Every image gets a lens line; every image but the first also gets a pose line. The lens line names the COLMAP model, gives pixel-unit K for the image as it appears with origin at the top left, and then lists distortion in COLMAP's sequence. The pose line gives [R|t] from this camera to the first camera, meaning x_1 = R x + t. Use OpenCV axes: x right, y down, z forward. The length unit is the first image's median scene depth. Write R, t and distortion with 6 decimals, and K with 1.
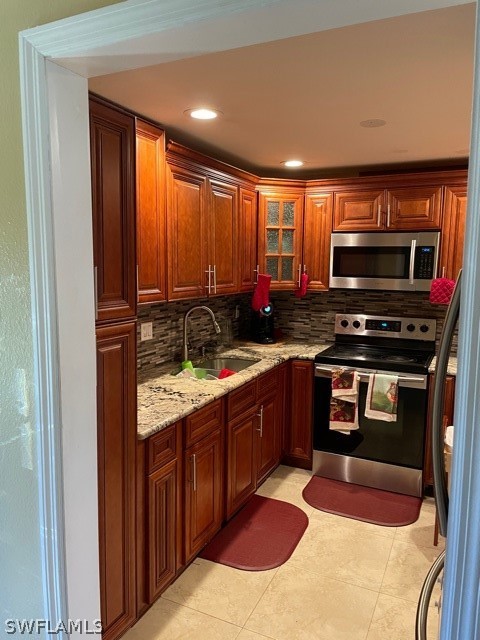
lens RADIAL K [[485.7, 0, 239.8], [0, 485.7, 320.4], [0, 0, 1]] dist [0.075945, -0.095813]
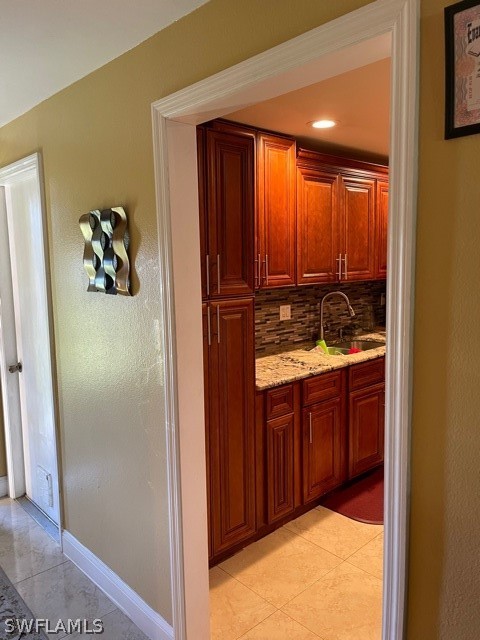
lens RADIAL K [[485.7, 0, 242.7], [0, 485.7, 322.6], [0, 0, 1]] dist [0.075945, -0.095813]
pose [[0.930049, 0.019768, -0.366903, 0.187548], [-0.015455, 0.999773, 0.014689, 0.040672], [0.367110, -0.007991, 0.930143, -0.165550]]
